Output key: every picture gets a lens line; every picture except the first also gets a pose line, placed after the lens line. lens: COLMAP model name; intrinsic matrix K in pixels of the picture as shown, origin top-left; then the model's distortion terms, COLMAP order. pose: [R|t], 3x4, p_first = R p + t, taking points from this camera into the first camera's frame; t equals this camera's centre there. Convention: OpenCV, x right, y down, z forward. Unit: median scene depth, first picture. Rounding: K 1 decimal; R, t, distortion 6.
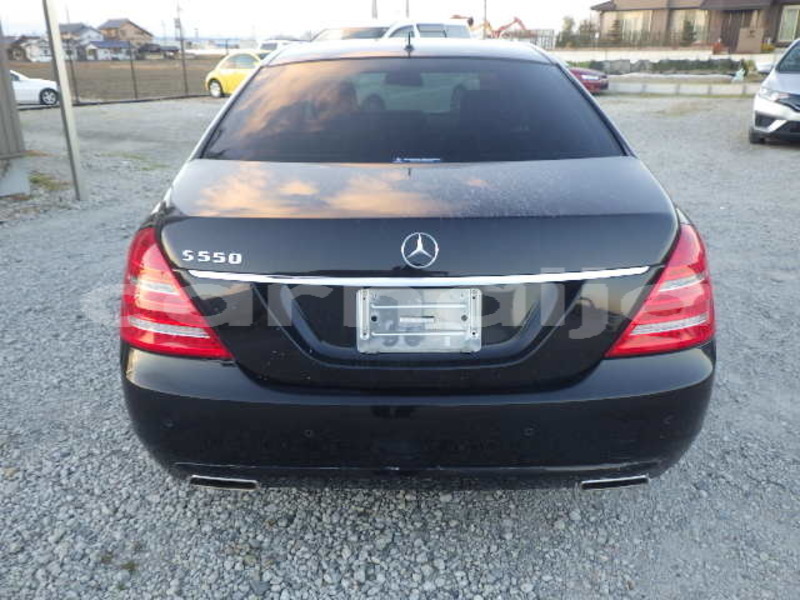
lens RADIAL K [[659.5, 0, 400.0], [0, 659.5, 300.0], [0, 0, 1]] dist [0.001056, 0.003601]
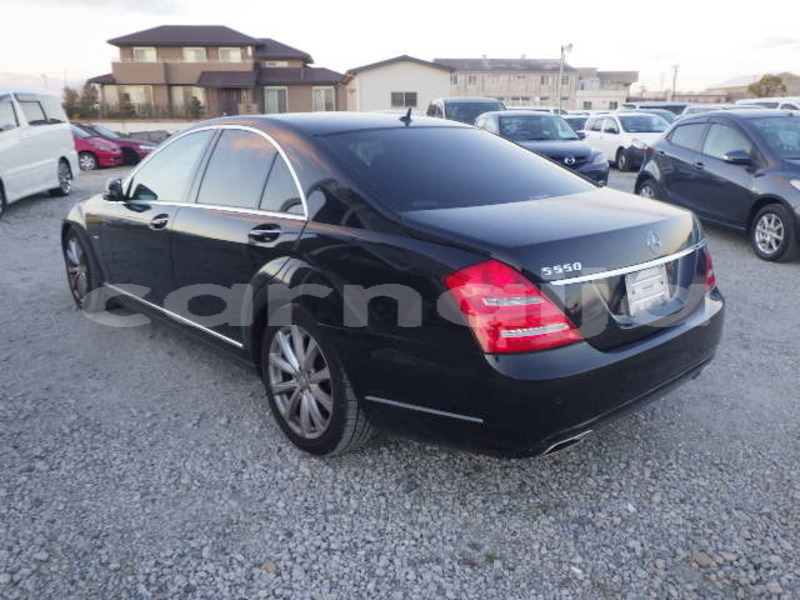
lens RADIAL K [[659.5, 0, 400.0], [0, 659.5, 300.0], [0, 0, 1]] dist [0.001056, 0.003601]
pose [[0.742662, -0.173146, 0.646896, -0.075268], [0.235792, 0.971746, -0.010605, -0.003563], [-0.626782, 0.160408, 0.762505, 0.009837]]
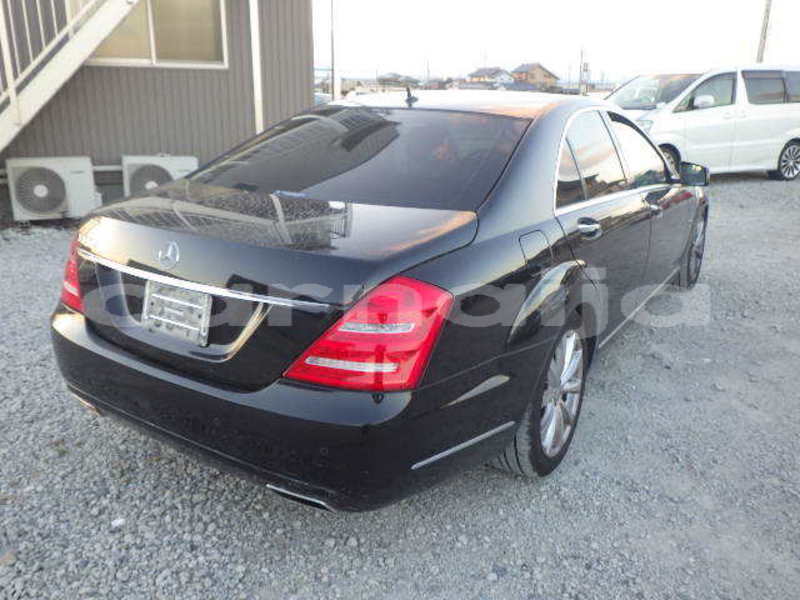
lens RADIAL K [[664.2, 0, 400.0], [0, 664.2, 300.0], [0, 0, 1]] dist [0.006705, 0.000594]
pose [[0.838253, 0.180181, -0.514652, 0.055423], [-0.210693, 0.977552, -0.000930, -0.004302], [0.502932, 0.109213, 0.857399, 0.006359]]
